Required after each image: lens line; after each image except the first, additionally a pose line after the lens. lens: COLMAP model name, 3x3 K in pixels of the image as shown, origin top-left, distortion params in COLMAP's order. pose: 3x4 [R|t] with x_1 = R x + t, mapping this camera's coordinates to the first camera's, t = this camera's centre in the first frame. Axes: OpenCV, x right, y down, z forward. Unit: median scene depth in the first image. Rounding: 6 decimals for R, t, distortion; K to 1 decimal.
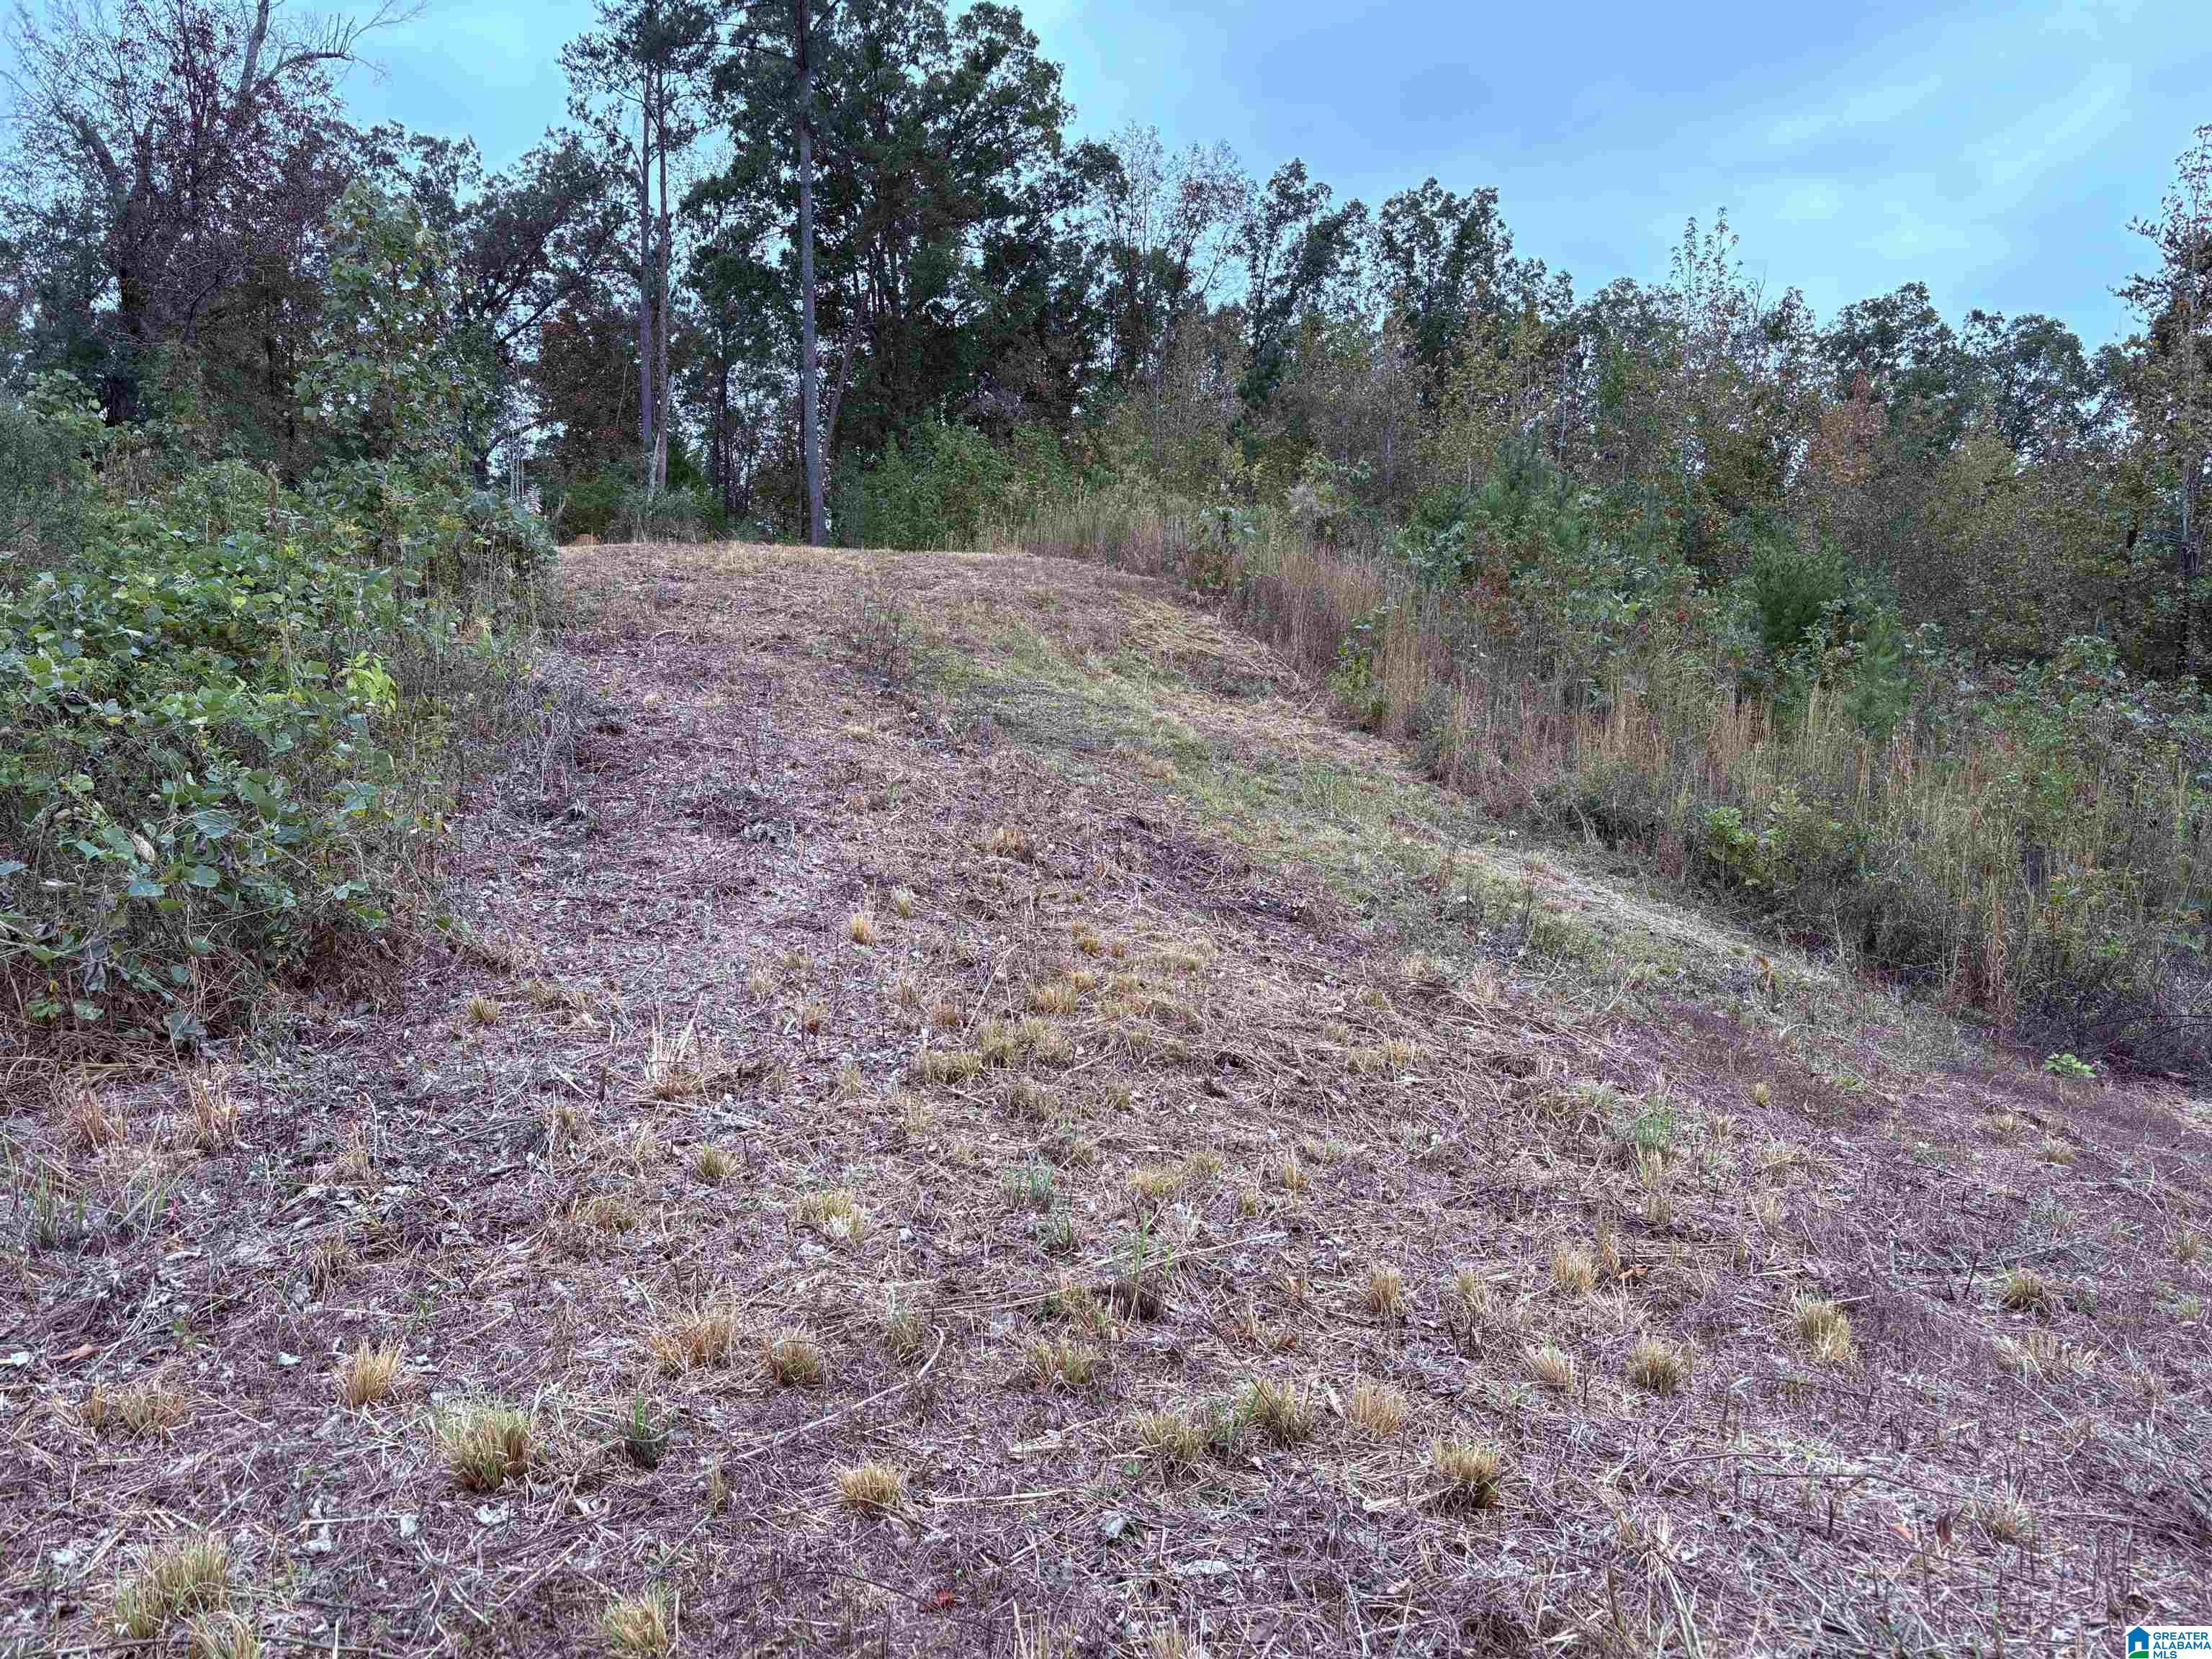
lens RADIAL K [[1652.9, 0, 1115.3], [0, 1652.9, 824.4], [0, 0, 1]] dist [0.038533, -0.040582]
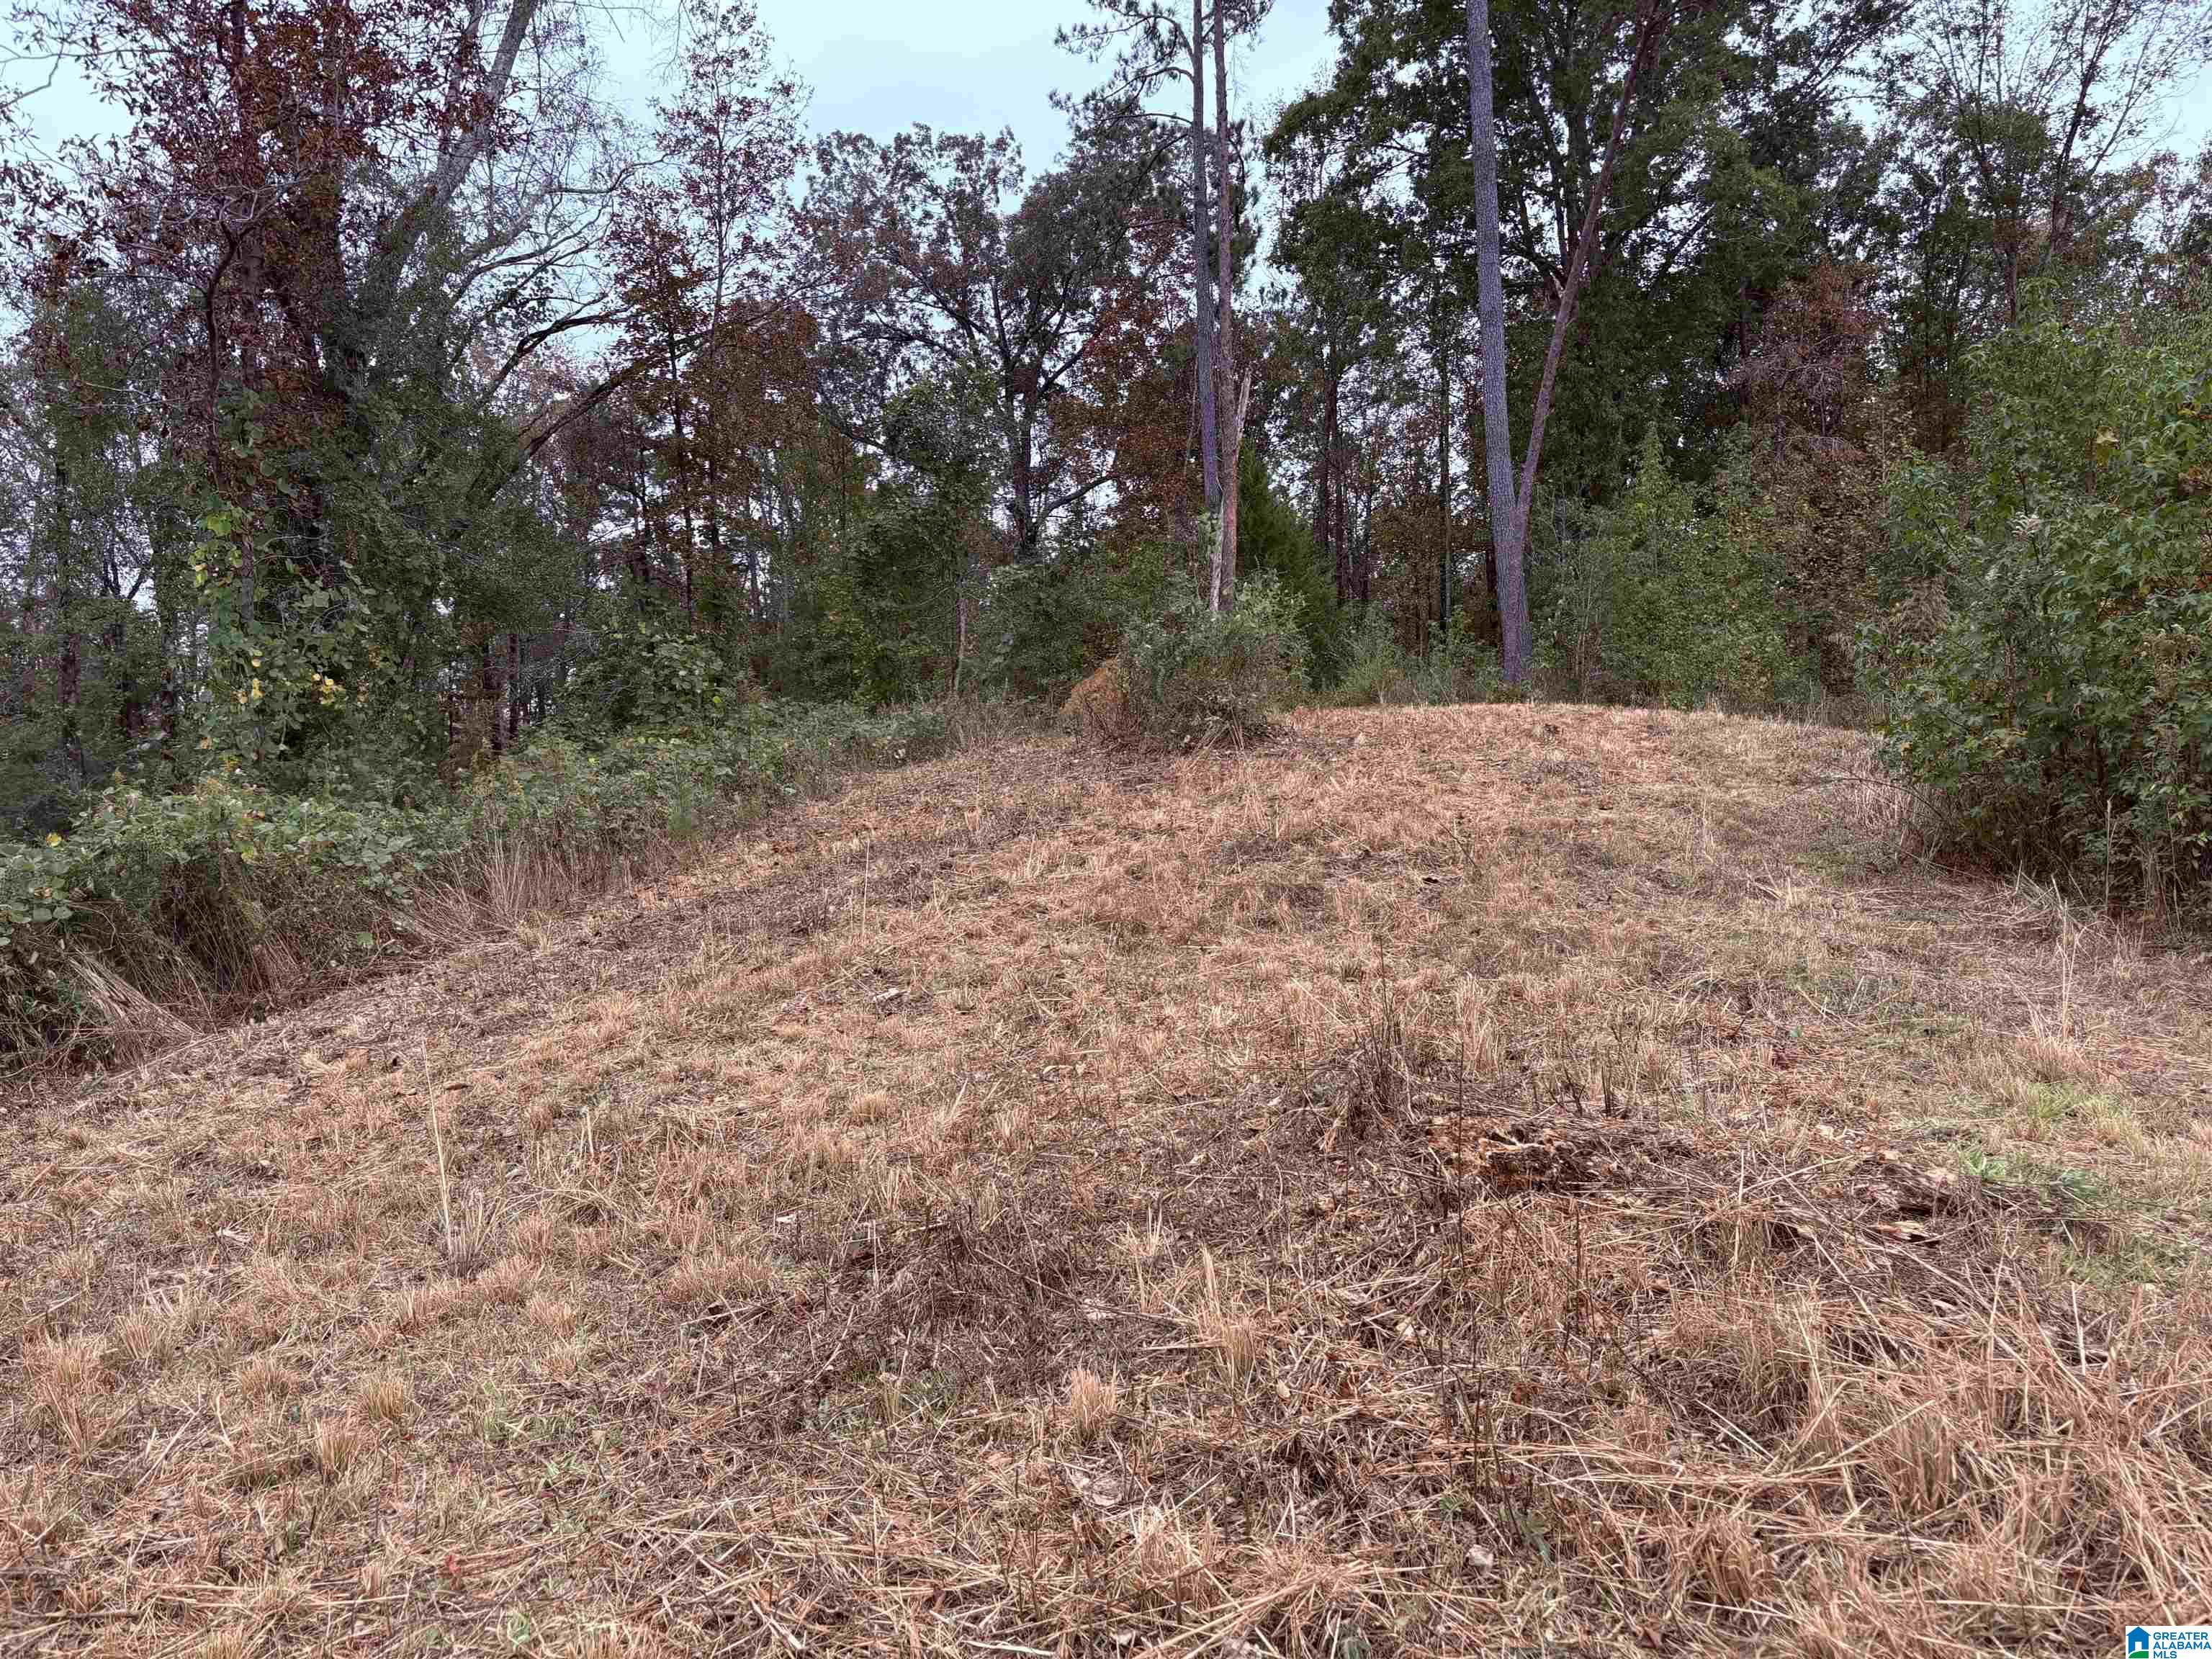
lens RADIAL K [[1652.9, 0, 1120.0], [0, 1652.9, 832.4], [0, 0, 1]] dist [0.038533, -0.040582]
pose [[0.932546, -0.031646, -0.359661, -0.036021], [0.027406, 0.999482, -0.016884, -0.035583], [0.360009, 0.005889, 0.932930, 0.154771]]
